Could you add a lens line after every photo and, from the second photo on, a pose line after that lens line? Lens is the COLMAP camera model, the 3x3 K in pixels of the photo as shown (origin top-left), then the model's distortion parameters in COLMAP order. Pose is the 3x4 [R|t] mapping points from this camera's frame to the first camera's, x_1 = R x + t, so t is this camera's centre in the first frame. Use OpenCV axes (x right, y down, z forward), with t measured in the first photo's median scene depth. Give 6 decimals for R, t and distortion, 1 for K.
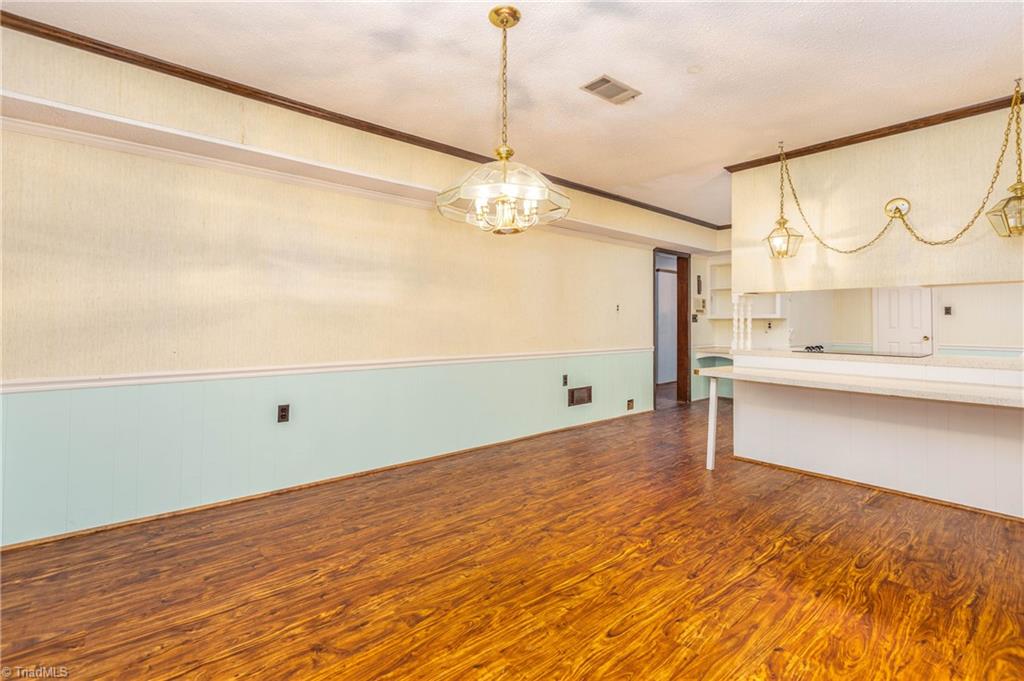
lens RADIAL K [[460.5, 0, 511.5], [0, 460.5, 303.6], [0, 0, 1]] dist [-0.000245, -0.000381]
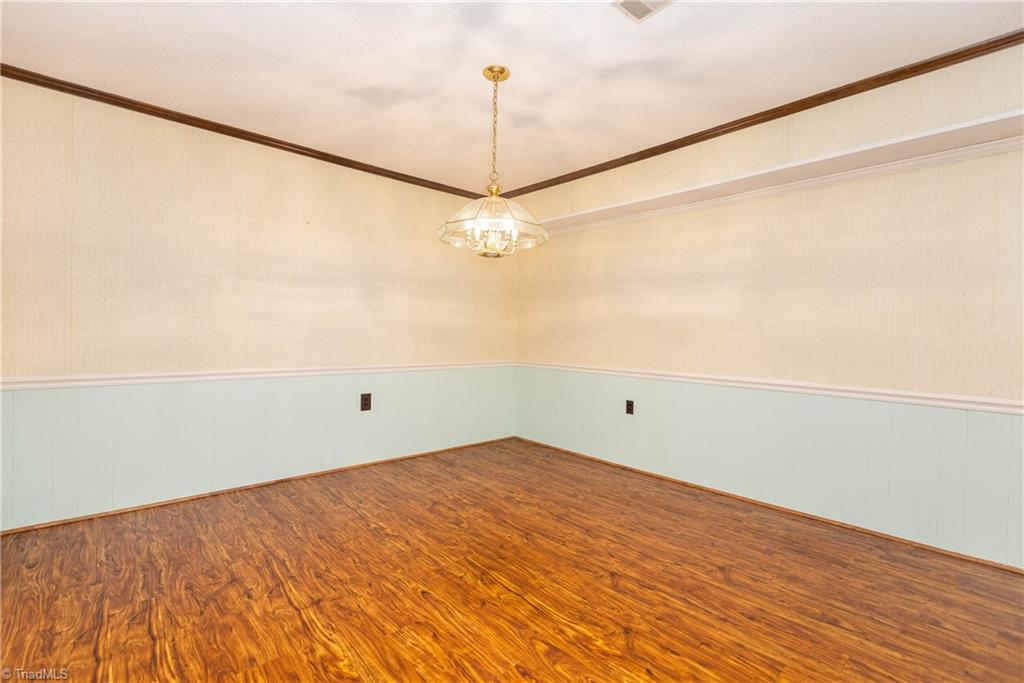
lens RADIAL K [[458.3, 0, 505.5], [0, 458.3, 329.2], [0, 0, 1]] dist [0.002400, 0.000119]
pose [[0.025937, -0.011683, -0.999595, 1.088108], [0.024922, 0.999628, -0.011037, 0.044956], [0.999353, -0.024625, 0.026219, 0.922293]]
